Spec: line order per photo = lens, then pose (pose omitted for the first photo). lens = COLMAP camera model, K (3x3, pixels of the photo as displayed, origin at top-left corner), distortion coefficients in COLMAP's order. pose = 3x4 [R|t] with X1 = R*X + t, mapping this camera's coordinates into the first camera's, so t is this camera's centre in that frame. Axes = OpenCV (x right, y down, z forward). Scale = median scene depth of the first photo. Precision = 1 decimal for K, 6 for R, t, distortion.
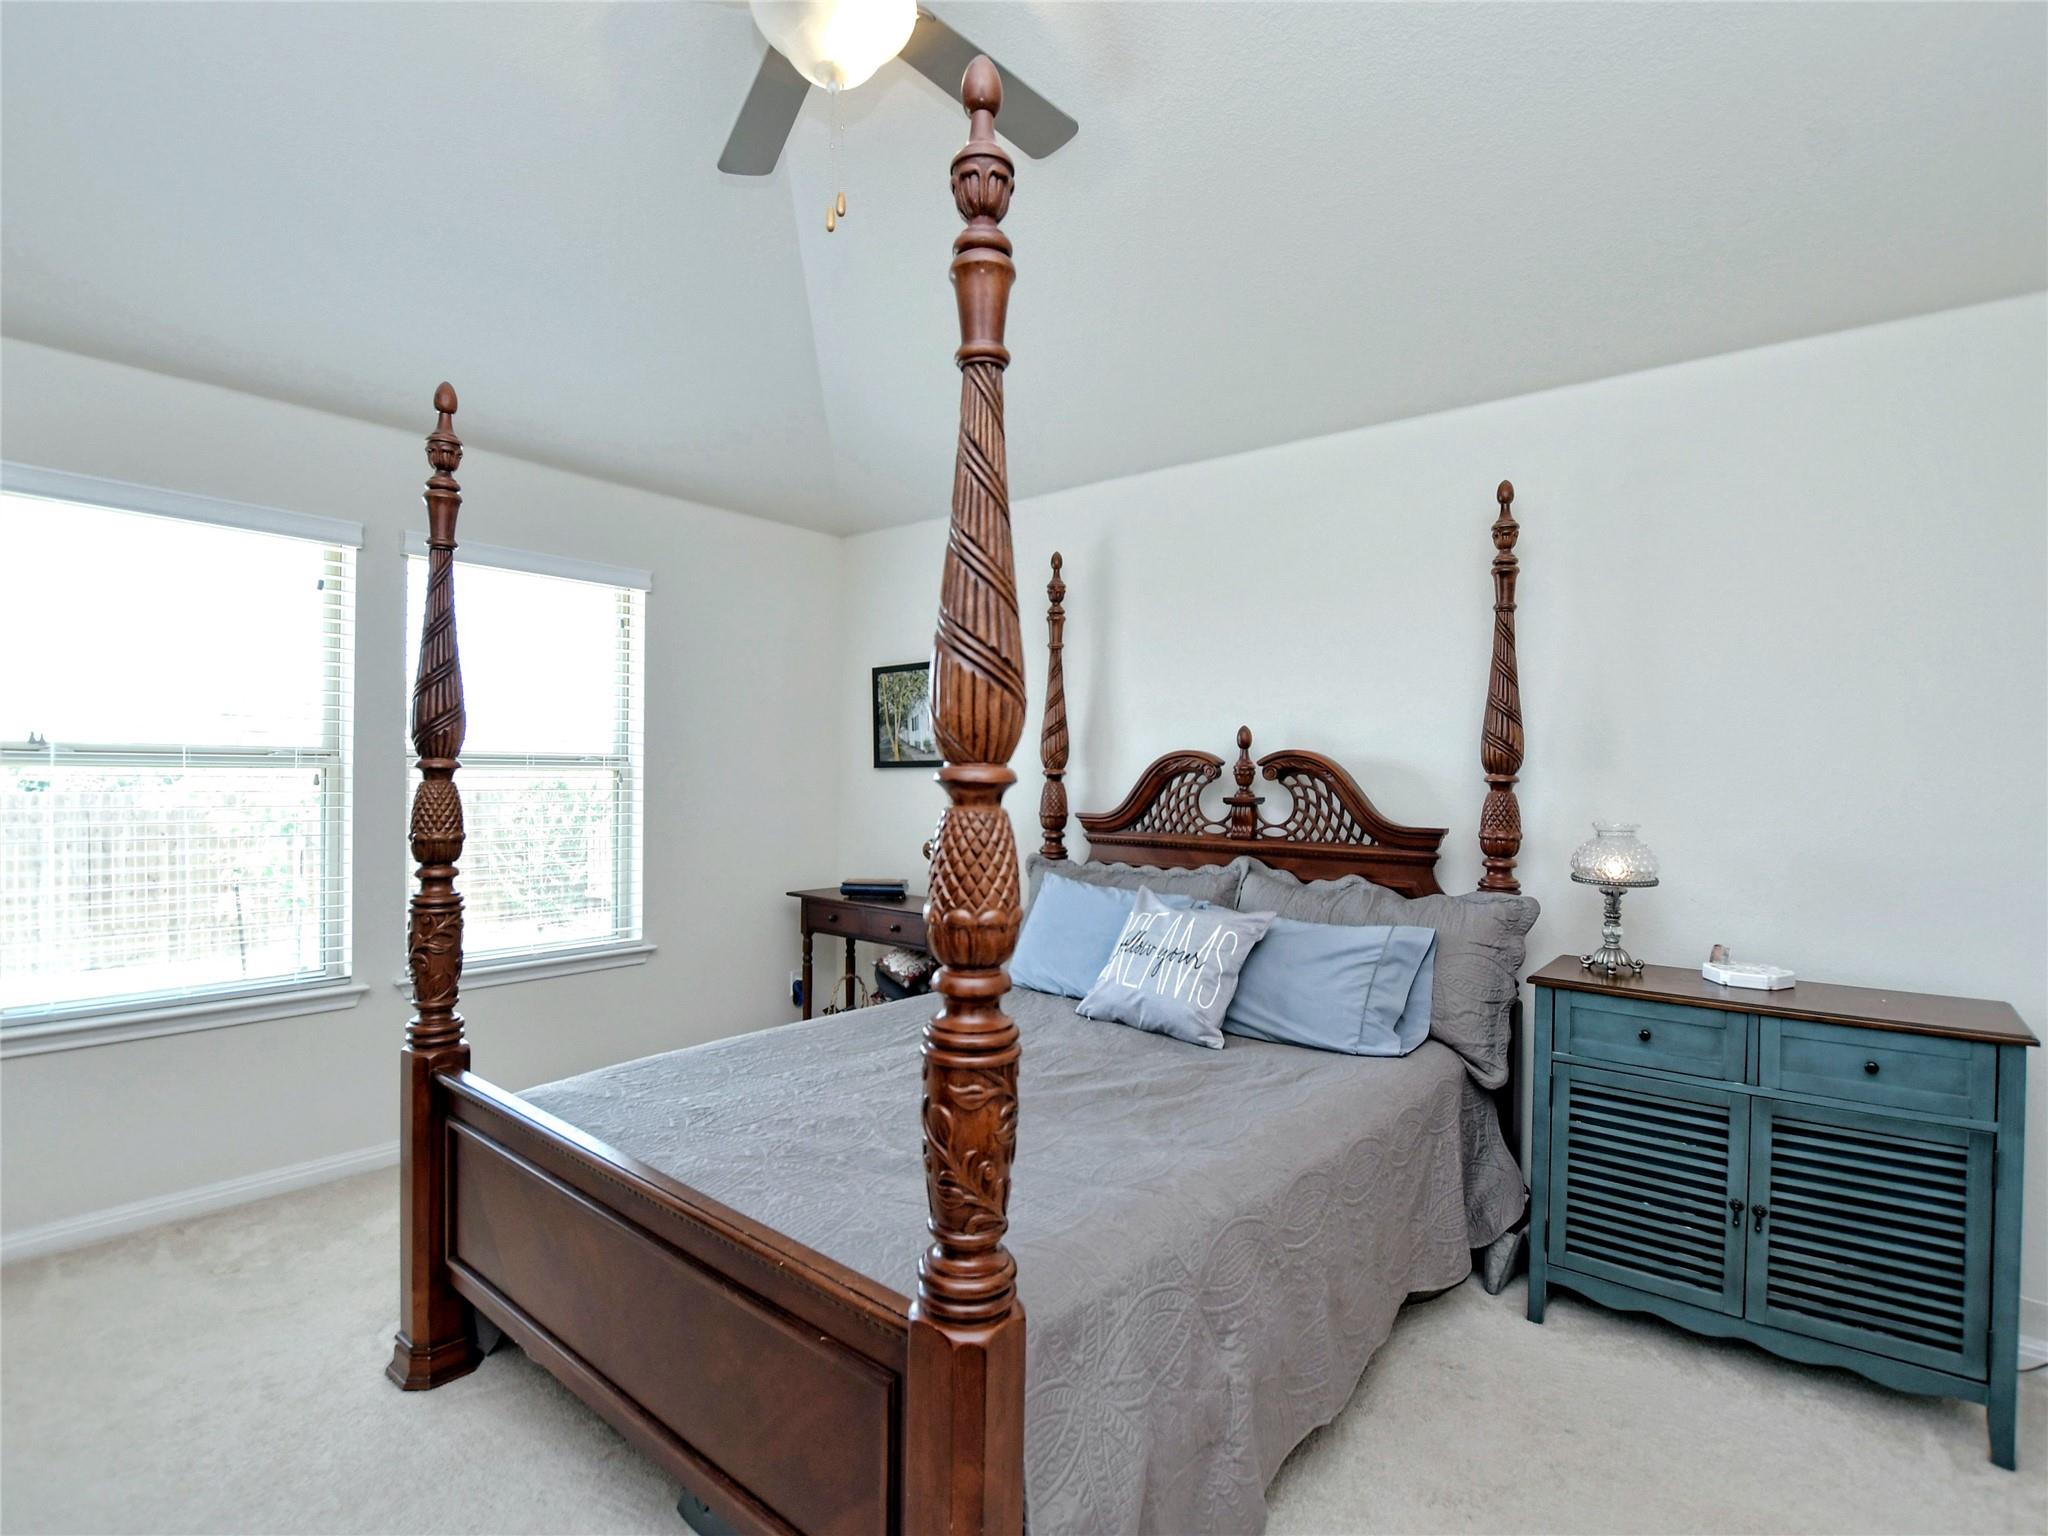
lens RADIAL K [[1024.4, 0, 1024.0], [0, 1024.4, 768.0], [0, 0, 1]] dist [-0.001158, 0.000056]
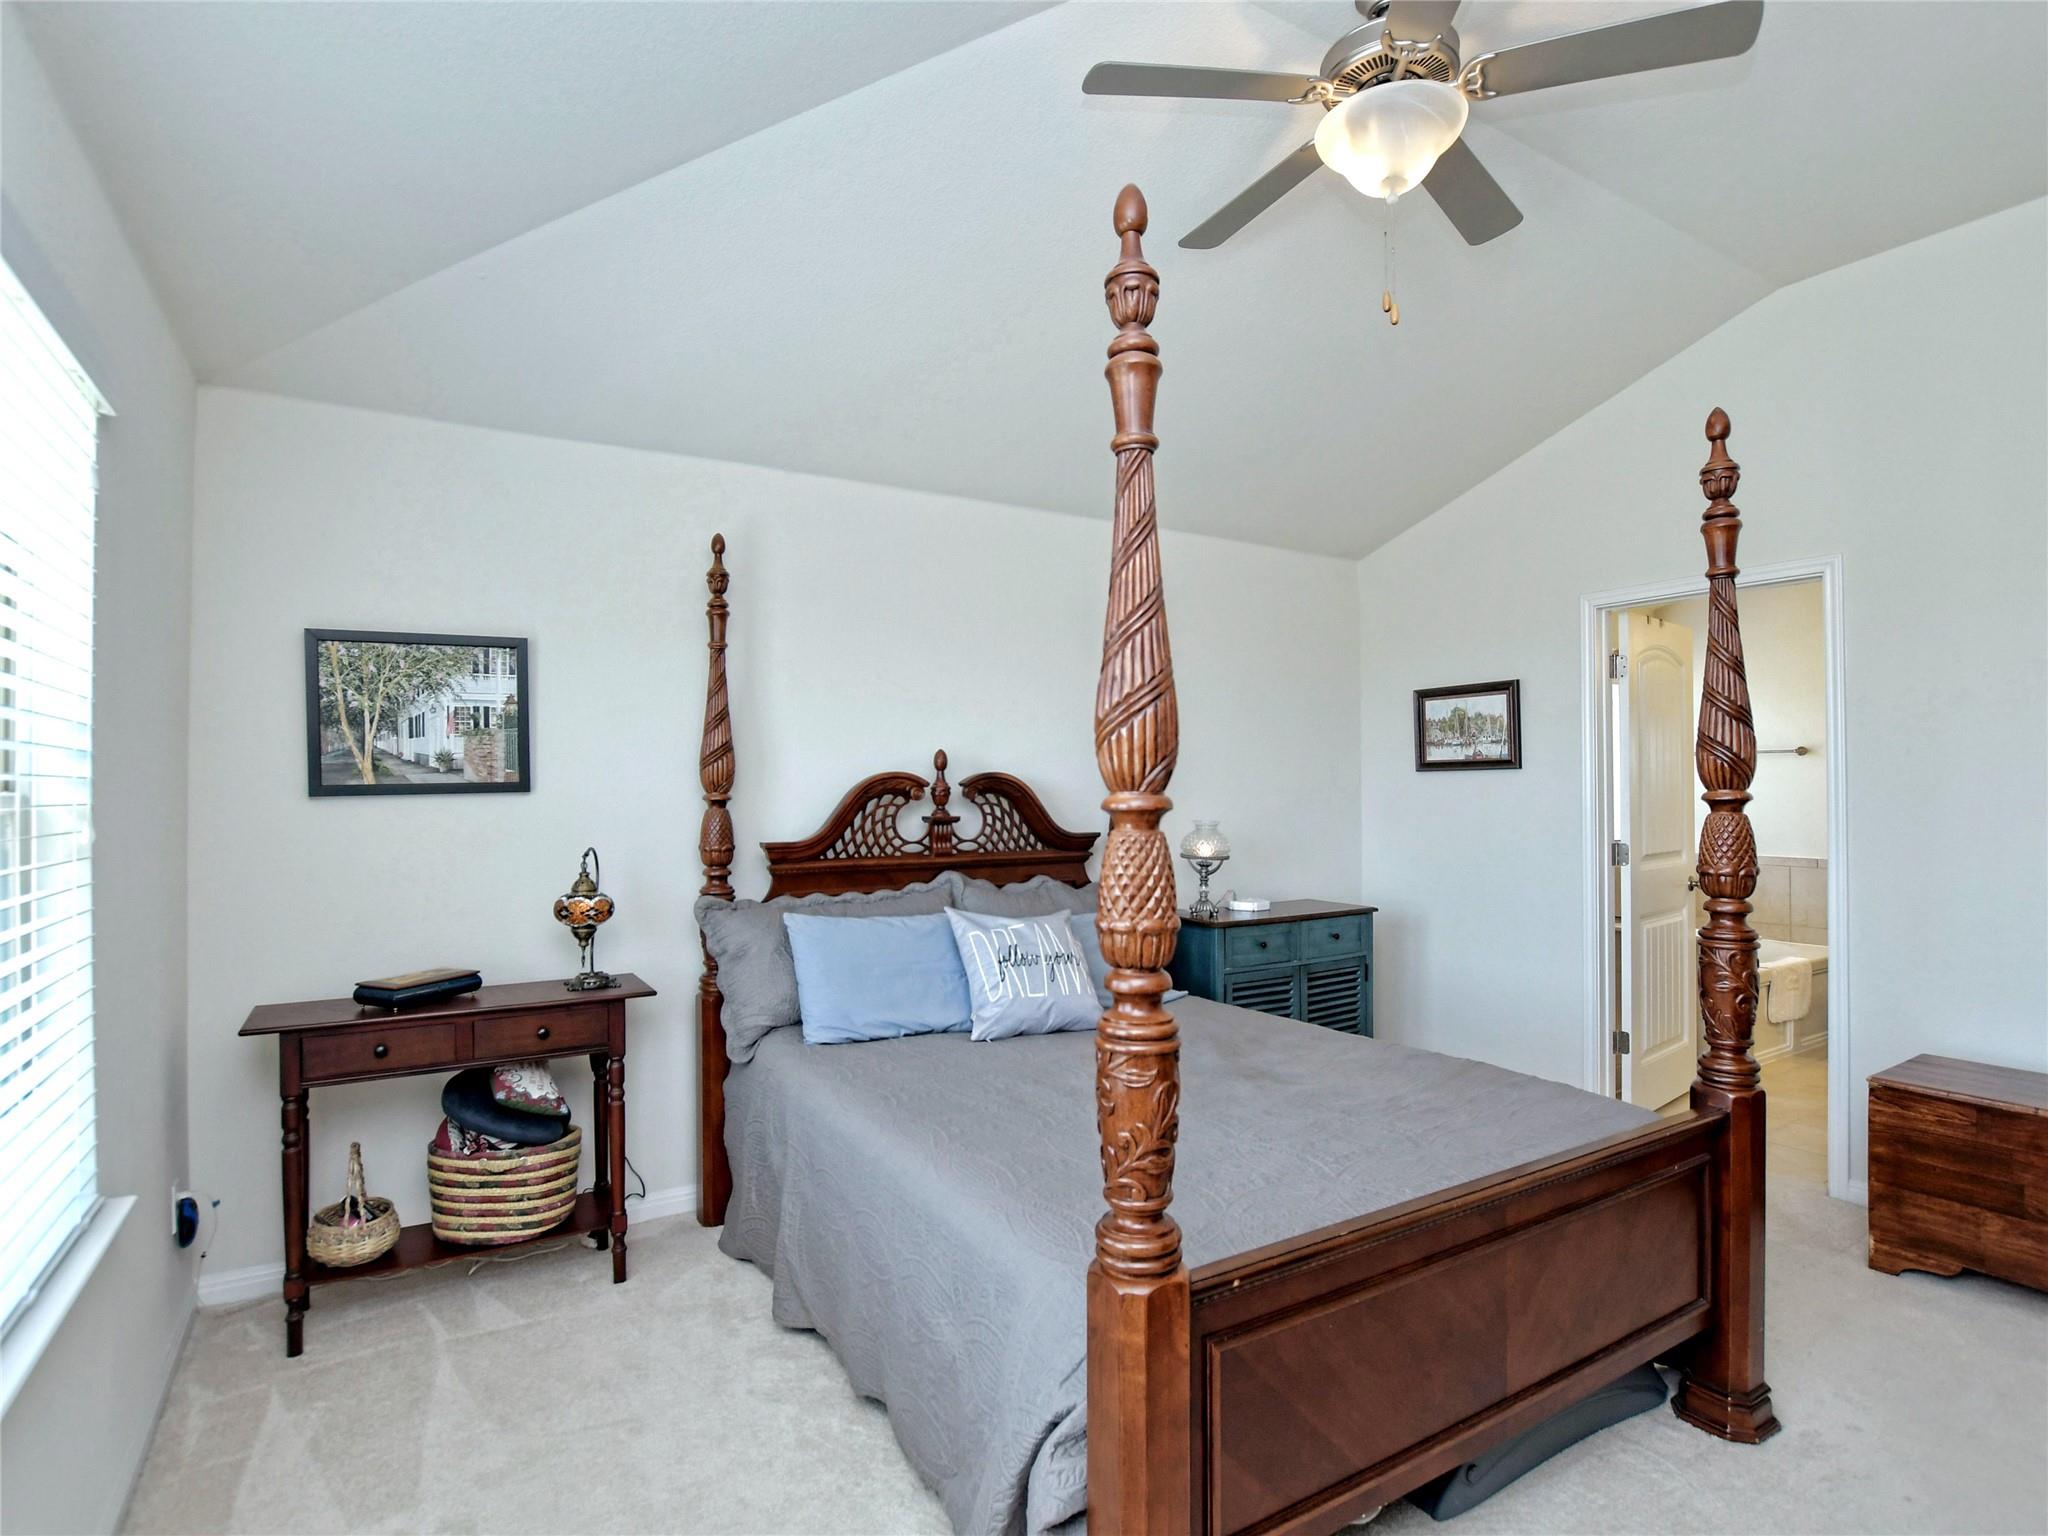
lens RADIAL K [[1057.2, 0, 1008.8], [0, 1057.2, 774.0], [0, 0, 1]] dist [-0.030414, 0.001877]
pose [[0.332763, -0.001062, 0.943010, -0.800647], [0.006438, 0.999979, -0.001146, -0.013526], [-0.942989, 0.006453, 0.332762, 0.566522]]
